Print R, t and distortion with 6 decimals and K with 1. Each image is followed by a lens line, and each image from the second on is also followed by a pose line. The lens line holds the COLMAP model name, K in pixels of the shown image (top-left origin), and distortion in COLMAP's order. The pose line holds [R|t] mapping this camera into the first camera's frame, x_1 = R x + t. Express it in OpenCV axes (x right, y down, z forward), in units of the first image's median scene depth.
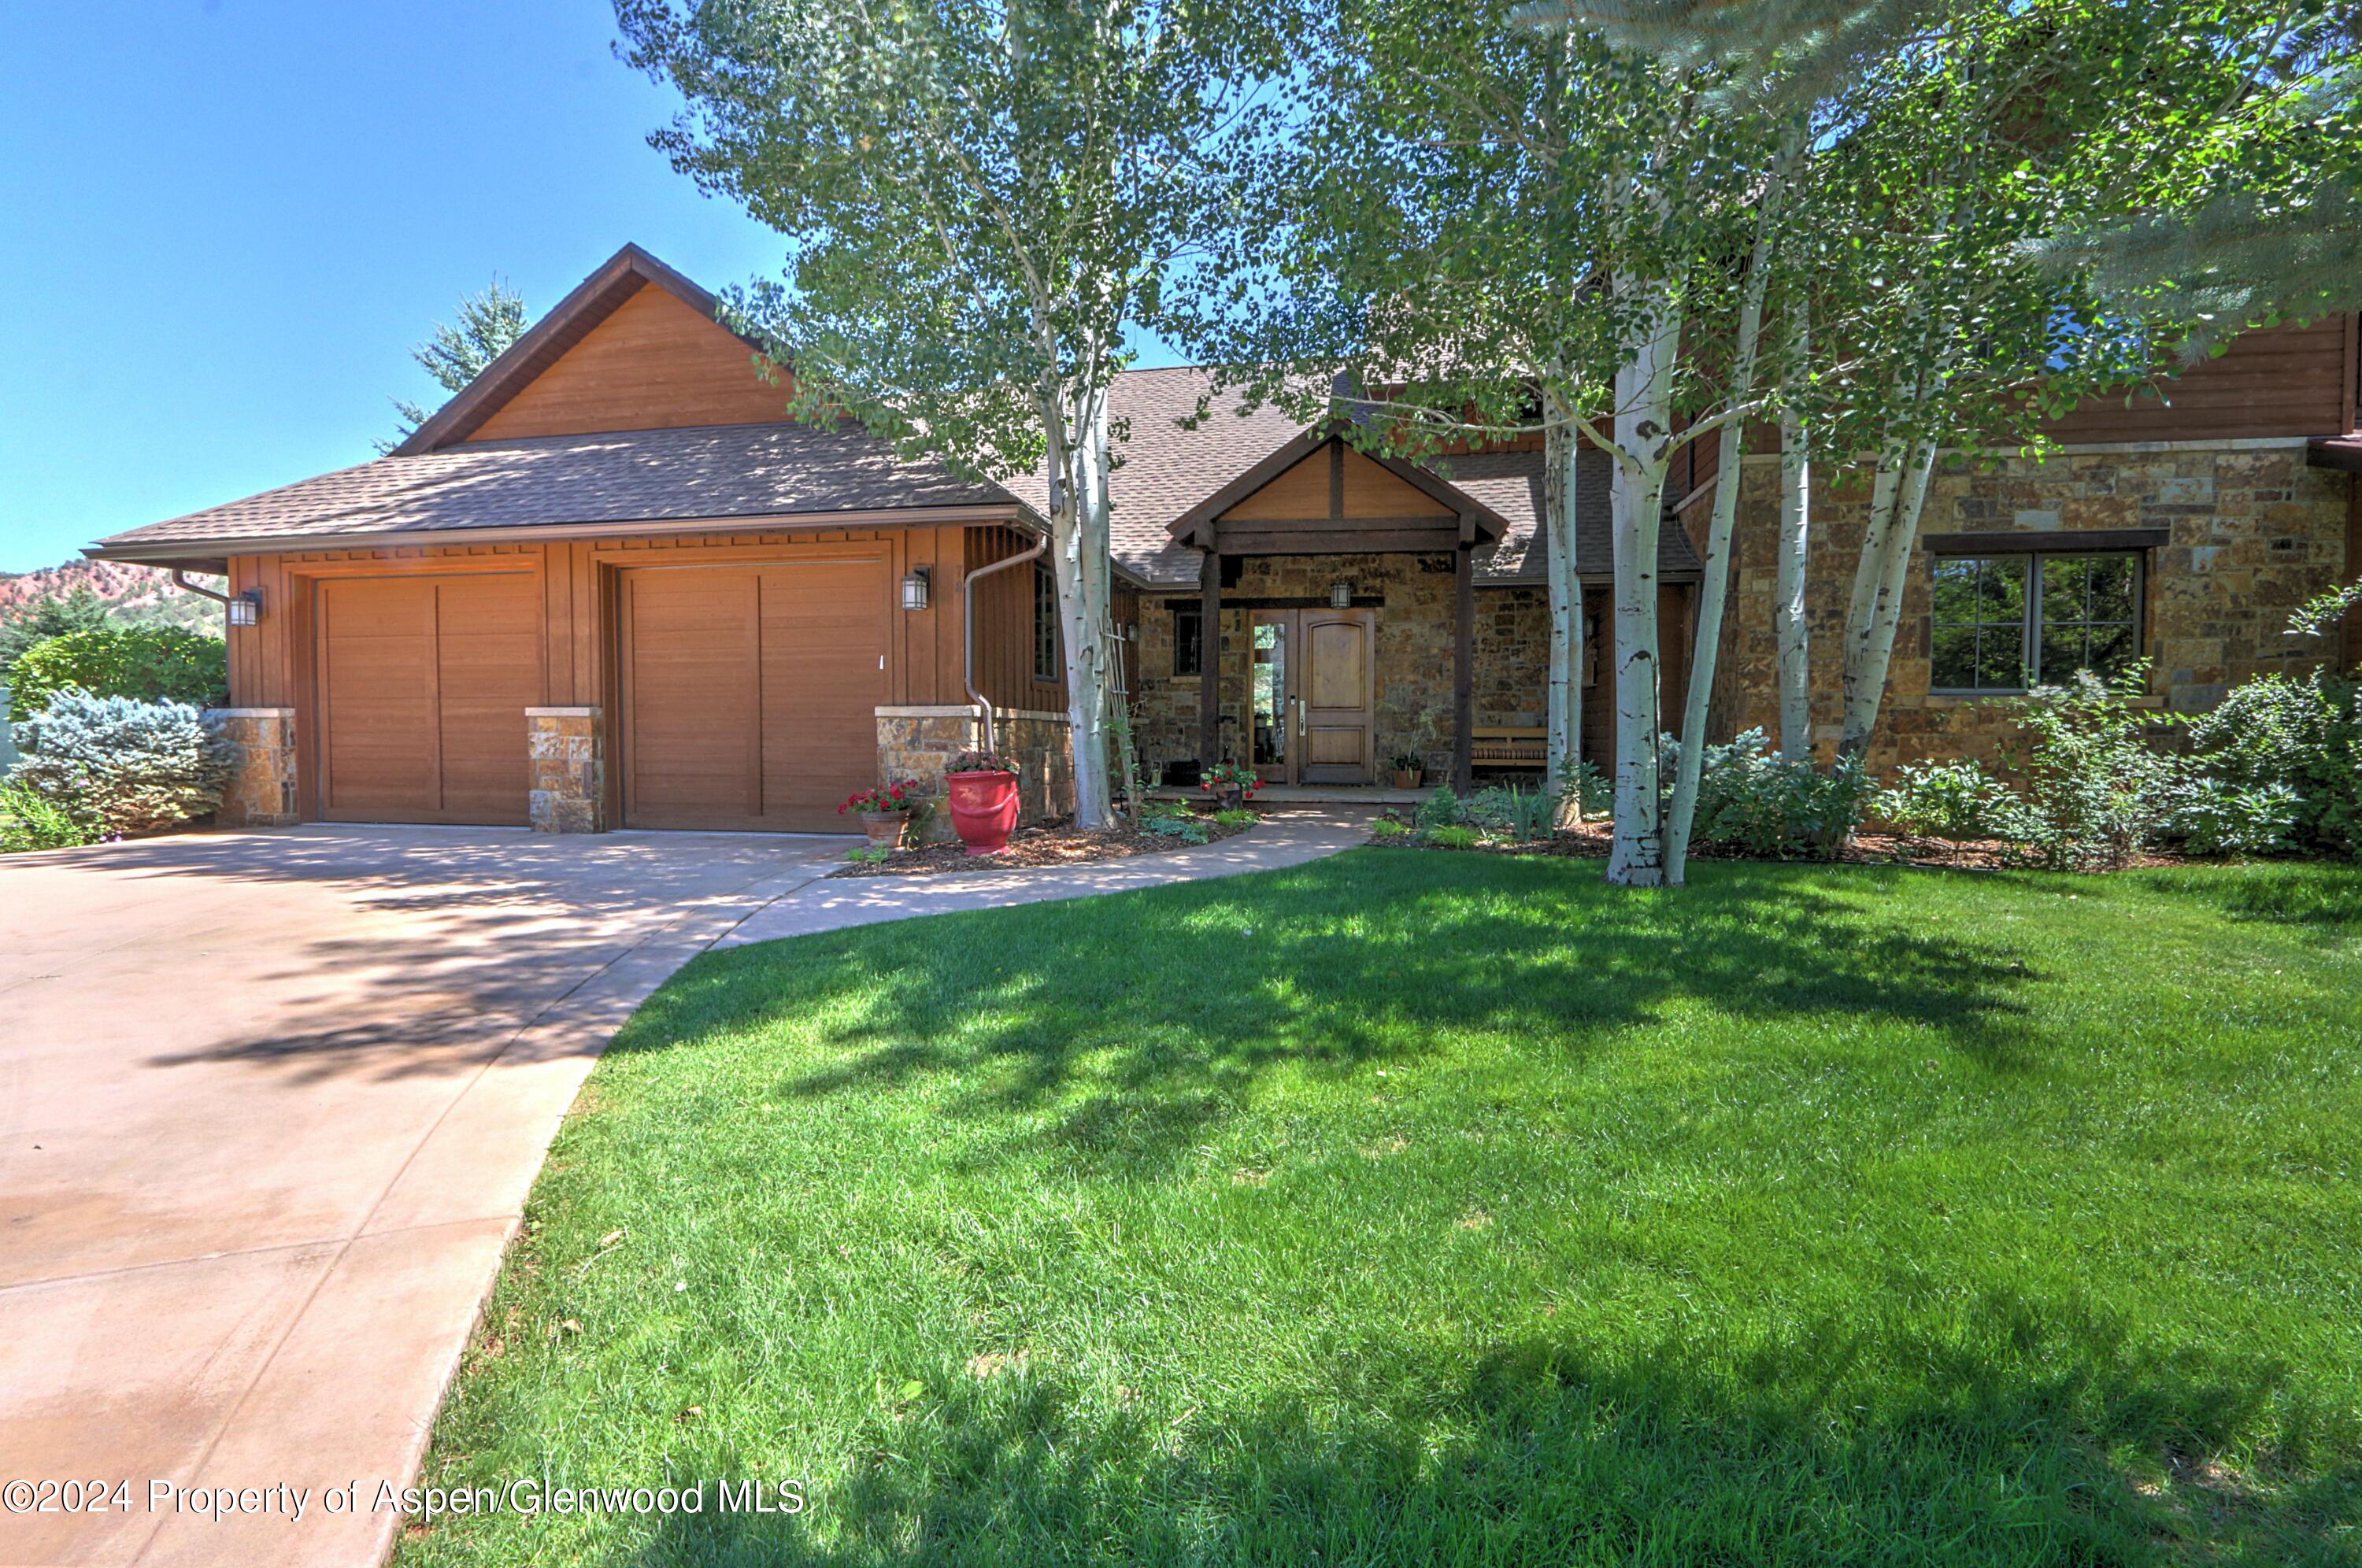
lens RADIAL K [[1126.6, 0, 1182.2], [0, 1126.6, 782.4], [0, 0, 1]] dist [-0.018232, 0.003317]
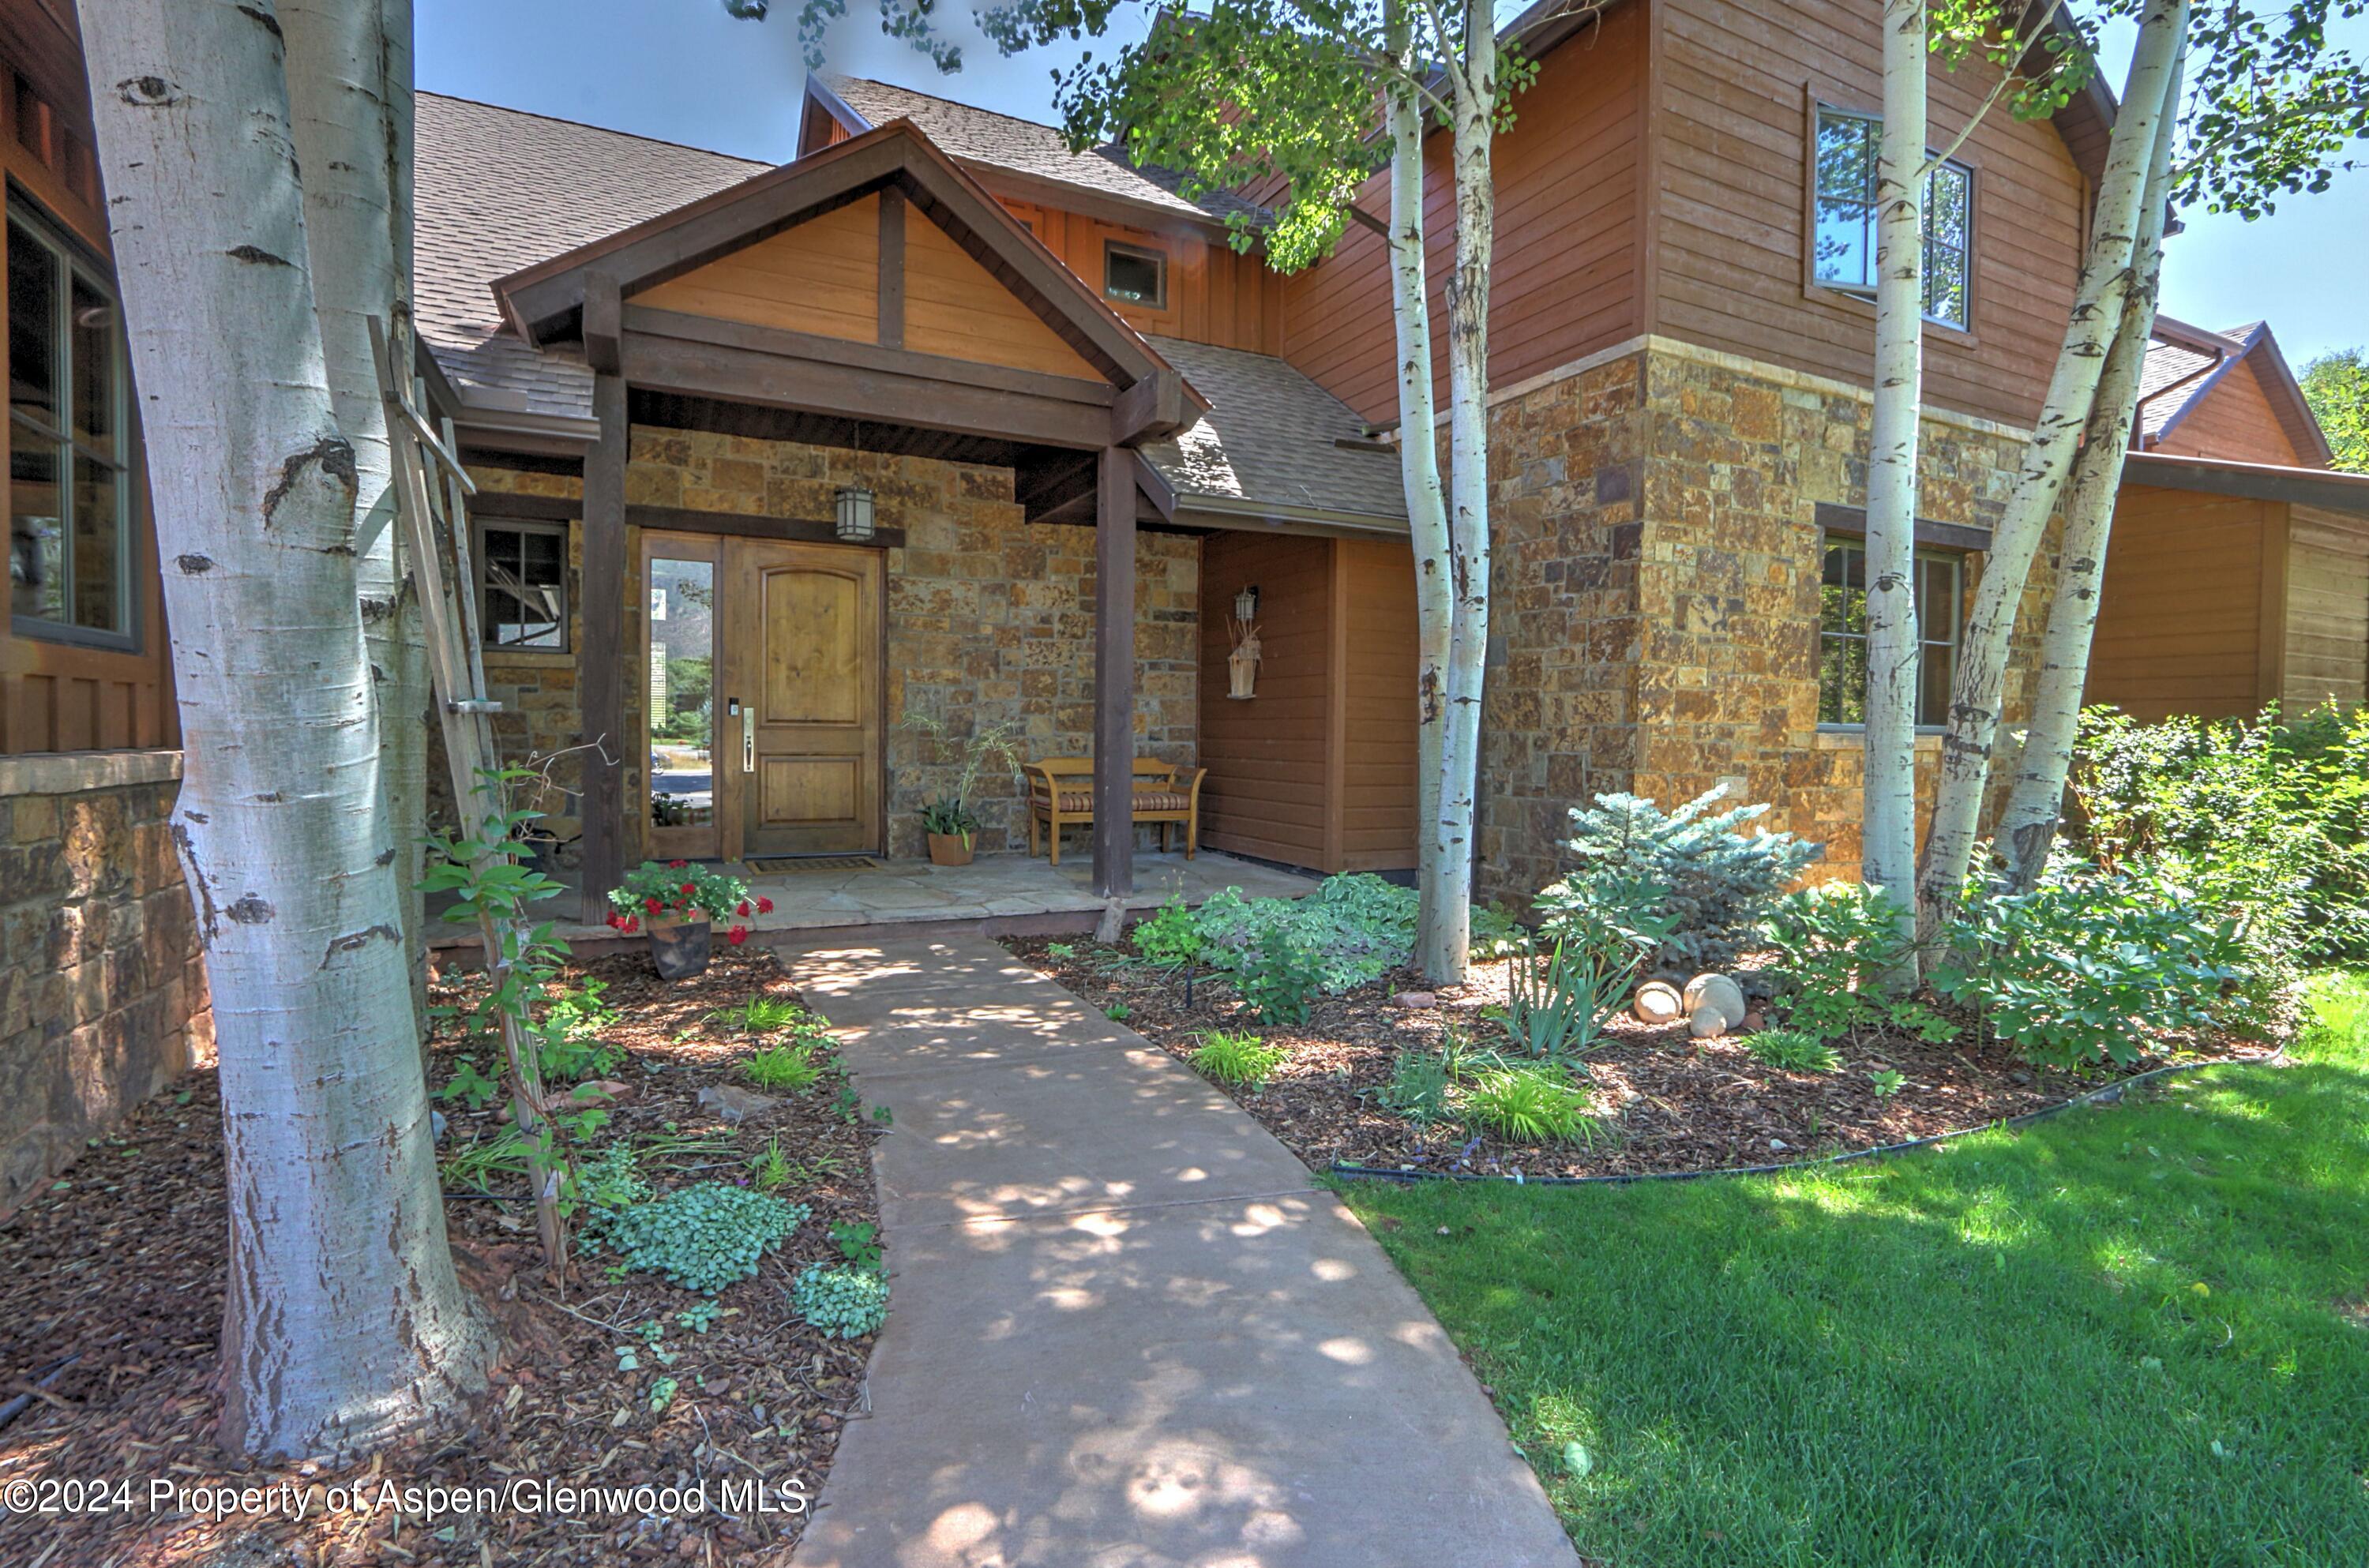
lens RADIAL K [[1130.0, 0, 1185.7], [0, 1130.0, 777.2], [0, 0, 1]] dist [-0.018232, 0.003317]
pose [[0.806607, -0.015441, 0.590886, -0.054034], [0.014840, 0.999873, 0.005872, -0.047453], [-0.590901, 0.004032, 0.806734, 0.529928]]
